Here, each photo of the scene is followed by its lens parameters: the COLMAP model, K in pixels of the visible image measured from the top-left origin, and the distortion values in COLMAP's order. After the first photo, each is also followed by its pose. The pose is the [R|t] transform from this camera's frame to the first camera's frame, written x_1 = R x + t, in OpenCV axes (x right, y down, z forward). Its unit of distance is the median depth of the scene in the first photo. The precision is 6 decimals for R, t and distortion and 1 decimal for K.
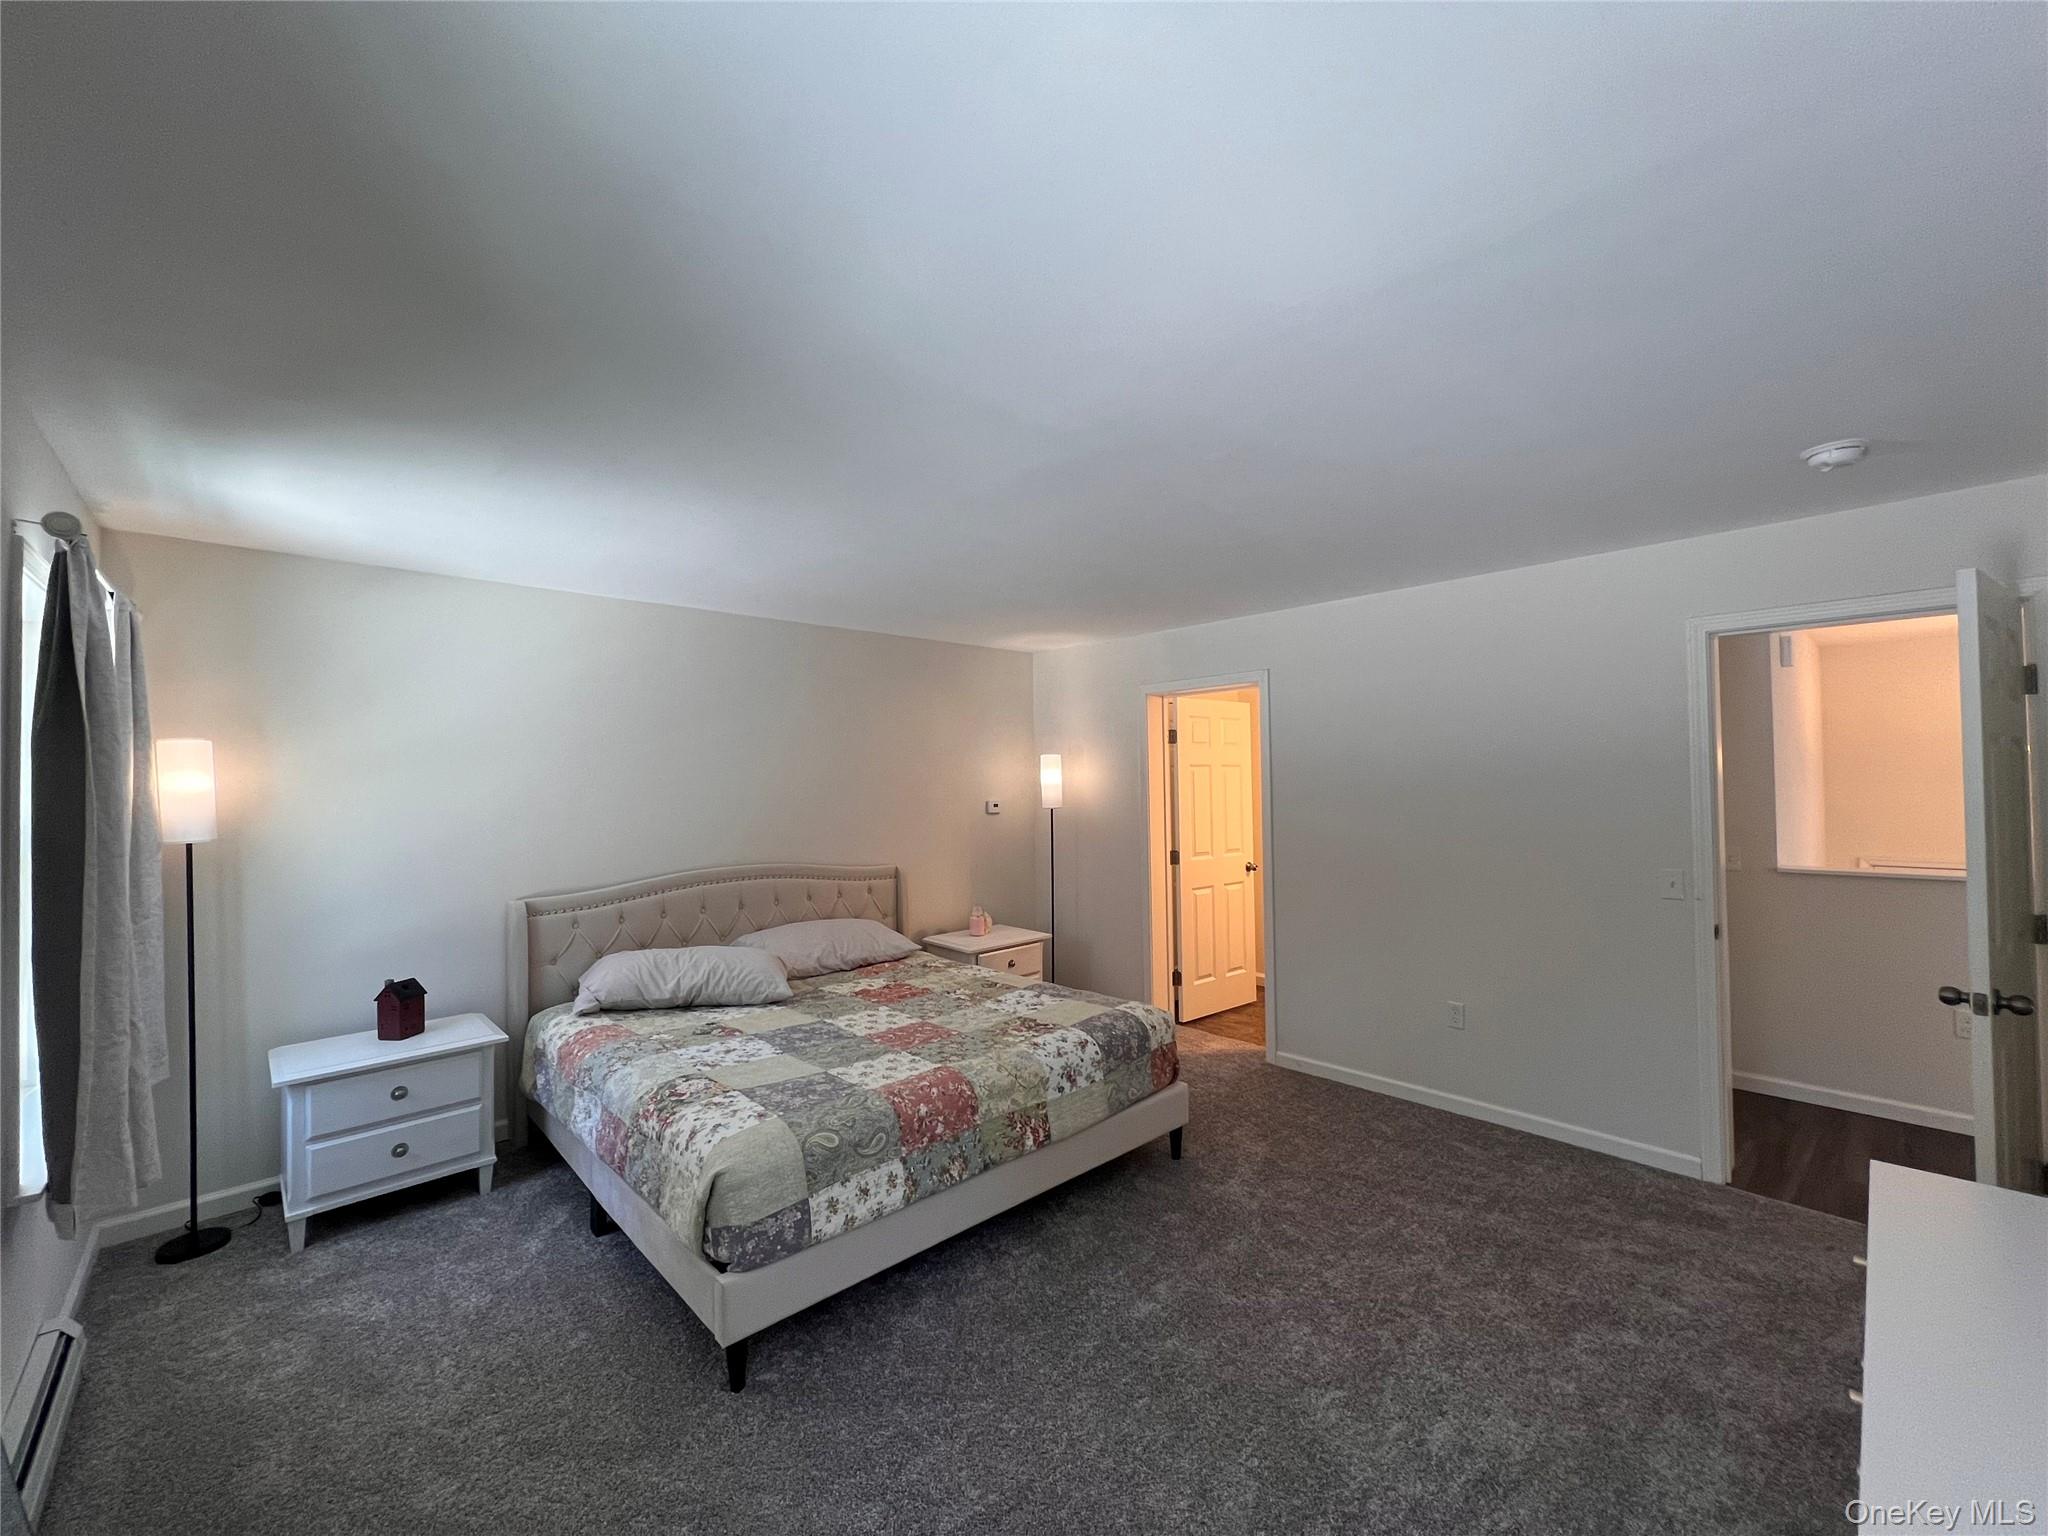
lens RADIAL K [[817.3, 0, 1020.2], [0, 817.3, 767.0], [0, 0, 1]] dist [0.000812, -0.000914]
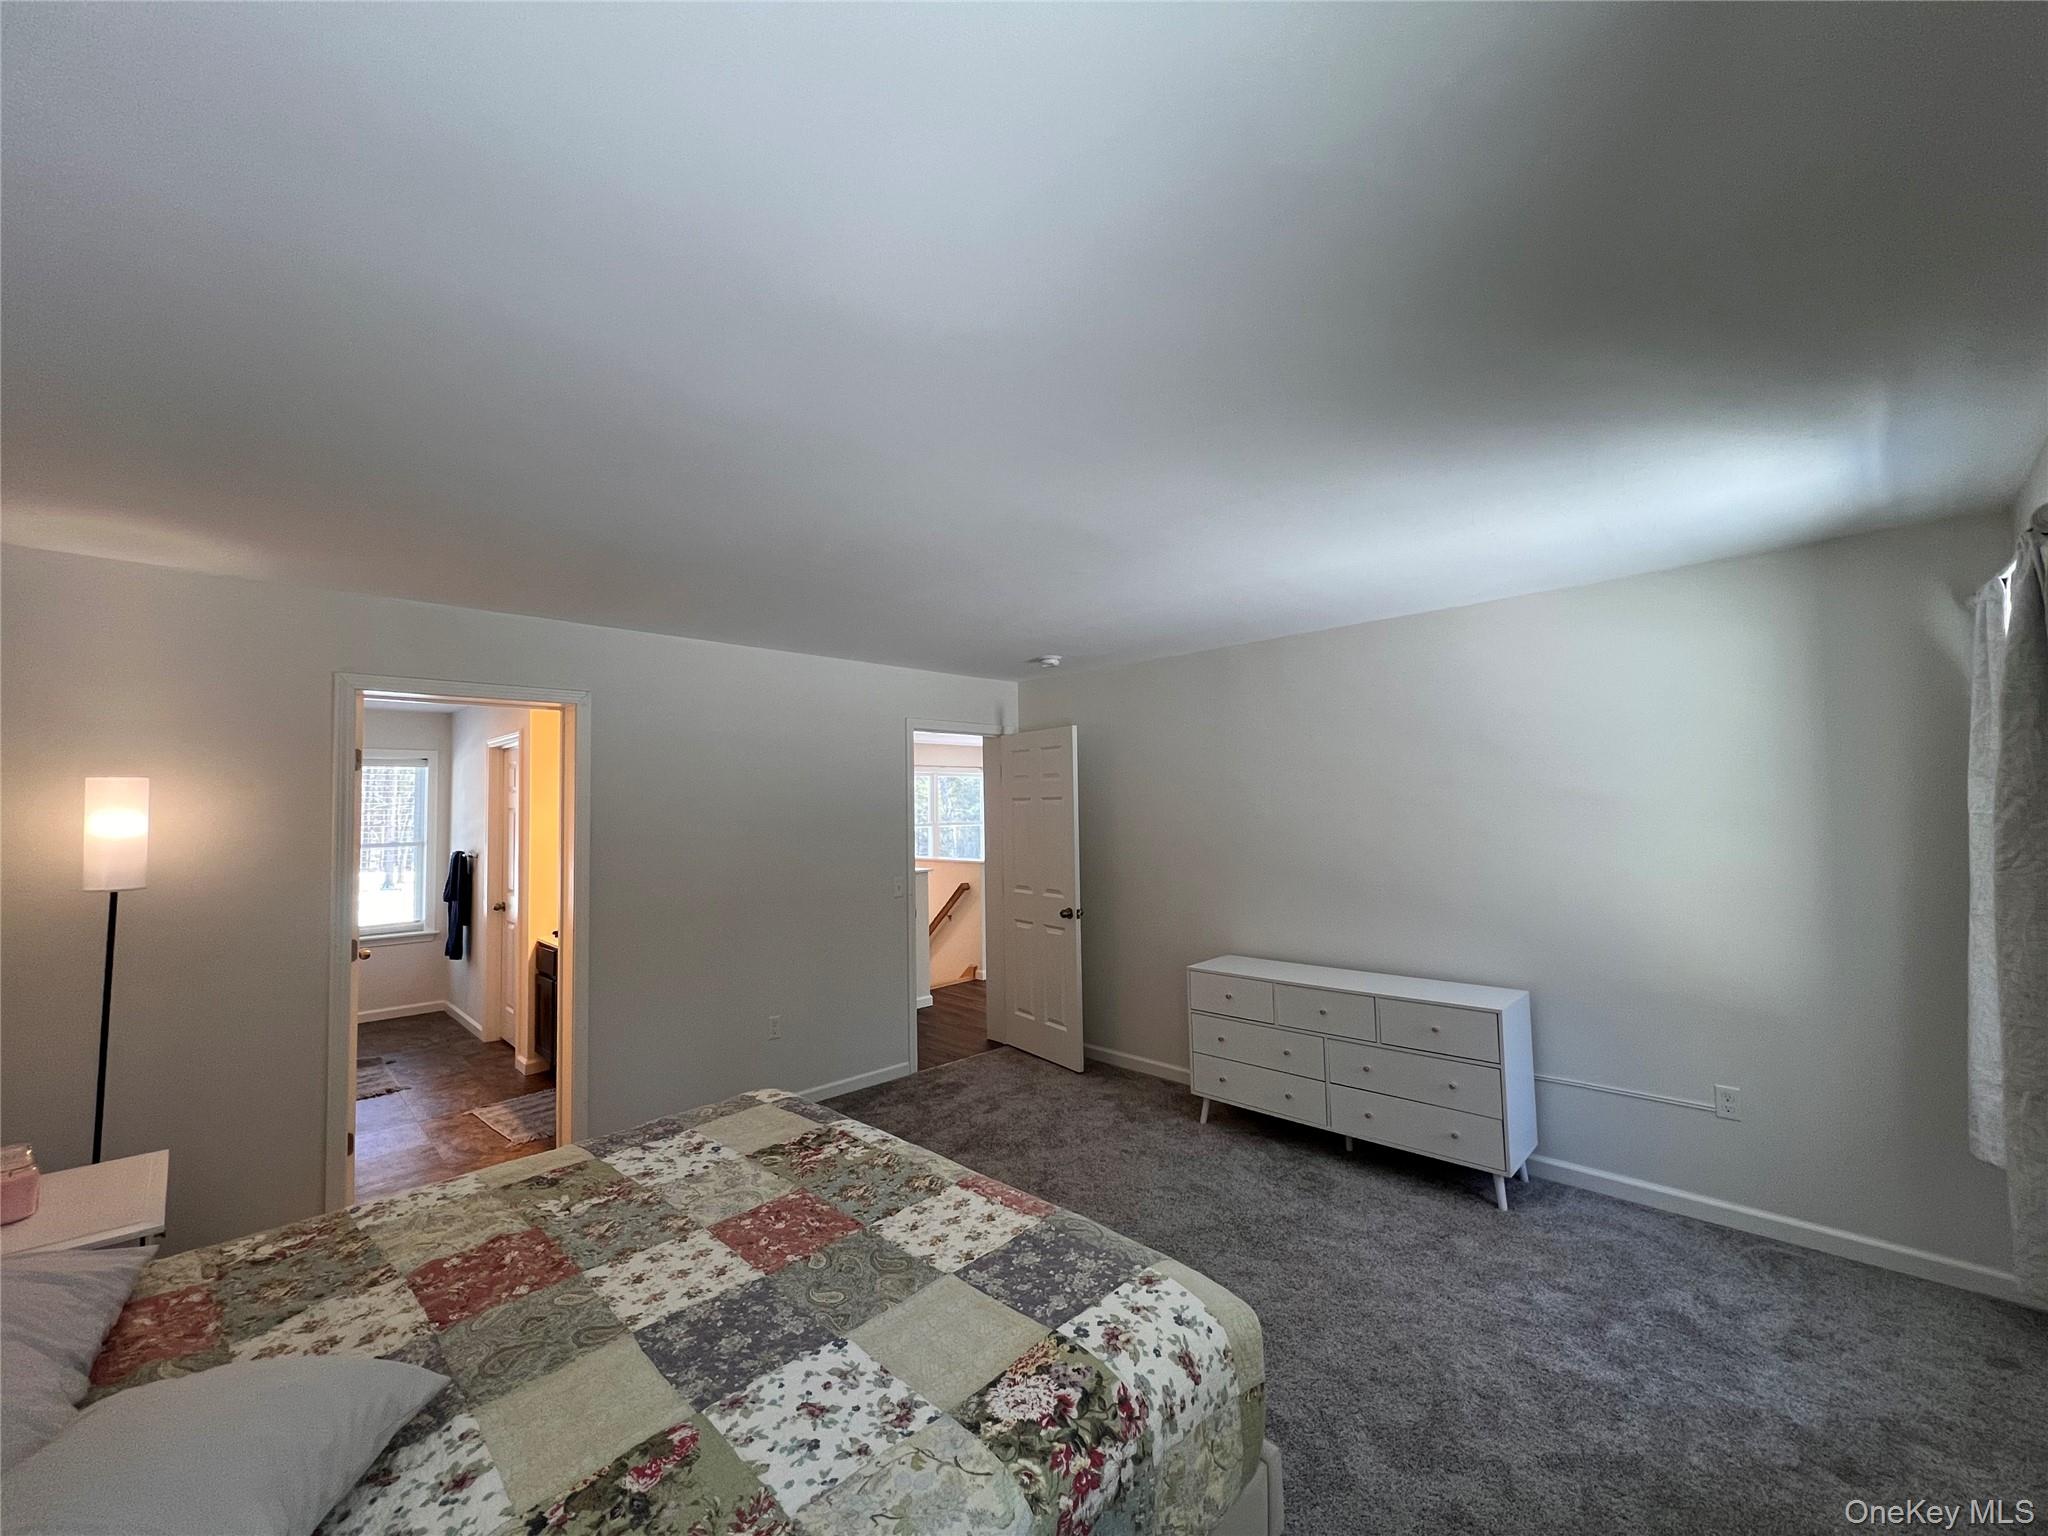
lens RADIAL K [[817.3, 0, 1020.2], [0, 817.3, 767.0], [0, 0, 1]] dist [0.000812, -0.000914]
pose [[-0.031497, 0.066288, 0.997303, -0.809630], [0.002534, 0.997800, -0.066241, 0.020583], [-0.999501, 0.000441, -0.031596, 0.872122]]
